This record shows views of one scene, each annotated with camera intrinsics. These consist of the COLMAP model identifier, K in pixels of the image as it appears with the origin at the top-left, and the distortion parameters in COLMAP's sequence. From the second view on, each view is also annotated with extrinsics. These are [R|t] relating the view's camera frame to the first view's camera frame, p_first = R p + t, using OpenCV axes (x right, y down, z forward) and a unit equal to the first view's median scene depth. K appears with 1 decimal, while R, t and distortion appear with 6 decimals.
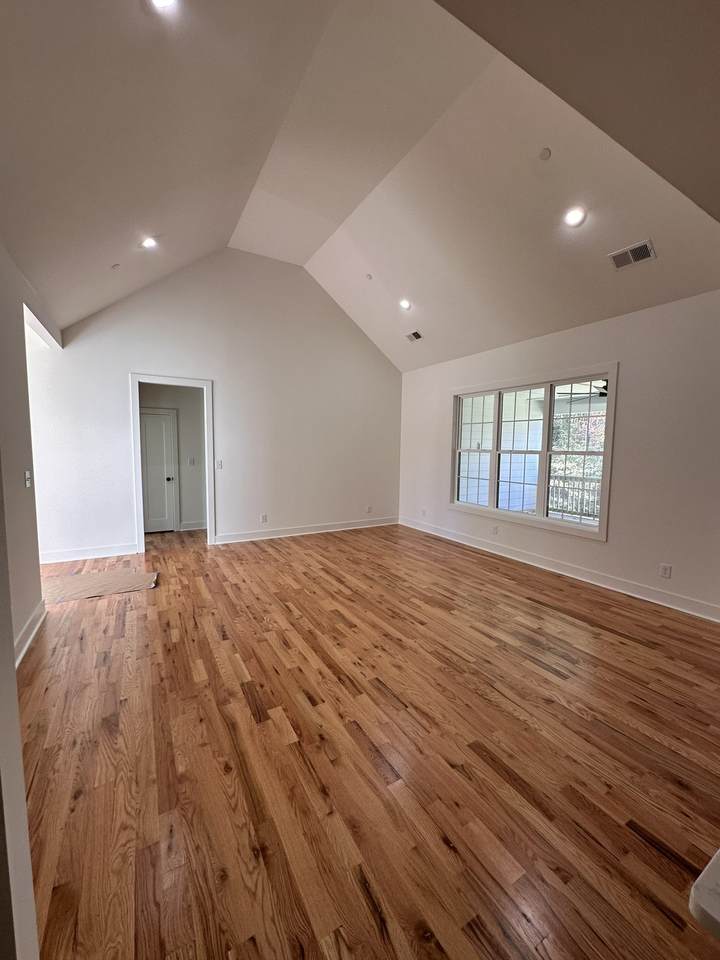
lens RADIAL K [[382.2, 0, 361.6], [0, 382.2, 481.3], [0, 0, 1]] dist [0.002193, 0.000589]
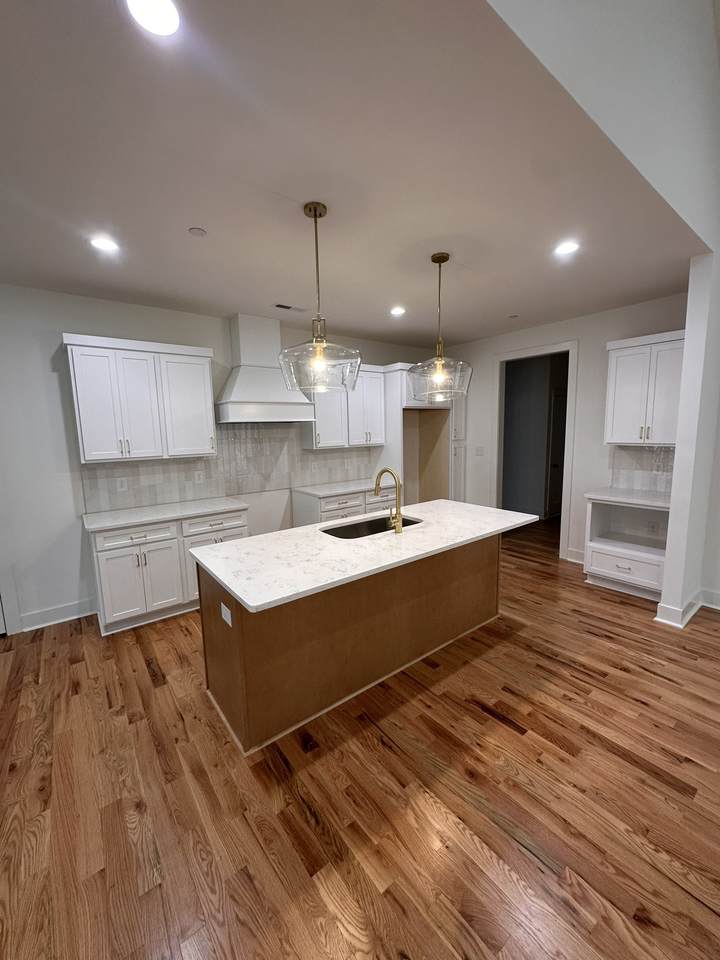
lens RADIAL K [[382.2, 0, 358.8], [0, 382.2, 480.8], [0, 0, 1]] dist [0.002193, 0.000589]
pose [[-0.991761, 0.031043, -0.124283, 0.418929], [0.002368, 0.974471, 0.224501, -0.060546], [0.128080, 0.222357, -0.966516, 0.600598]]
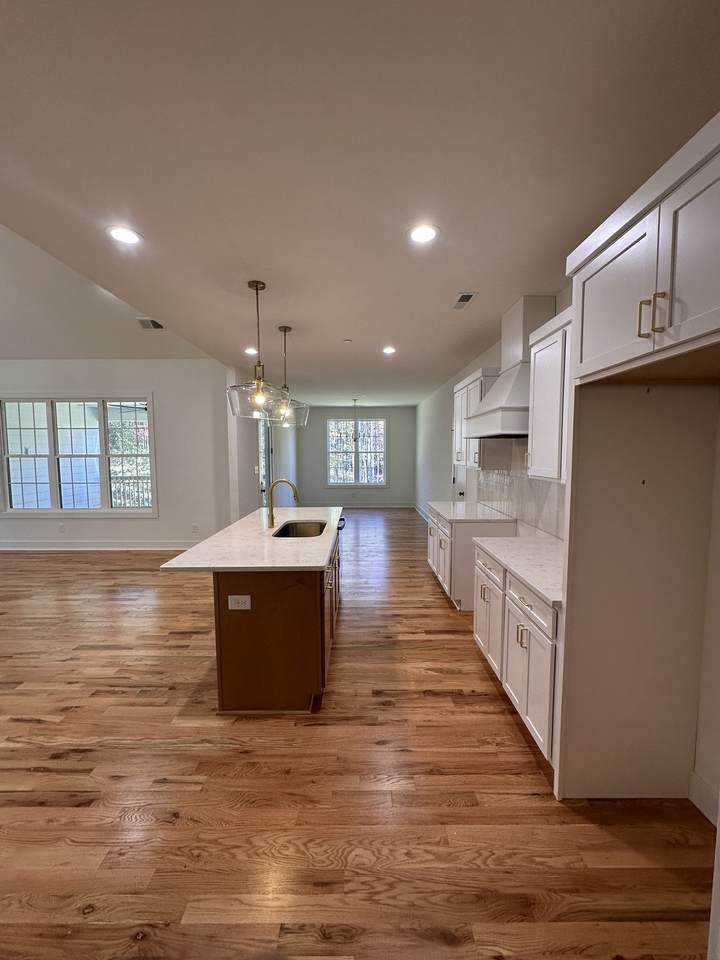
lens RADIAL K [[382.2, 0, 360.4], [0, 382.2, 481.0], [0, 0, 1]] dist [0.002193, 0.000589]
pose [[0.506613, -0.080090, 0.858445, -0.150391], [0.087047, 0.995340, 0.041491, 0.023288], [-0.857768, 0.053705, 0.511224, -0.301781]]
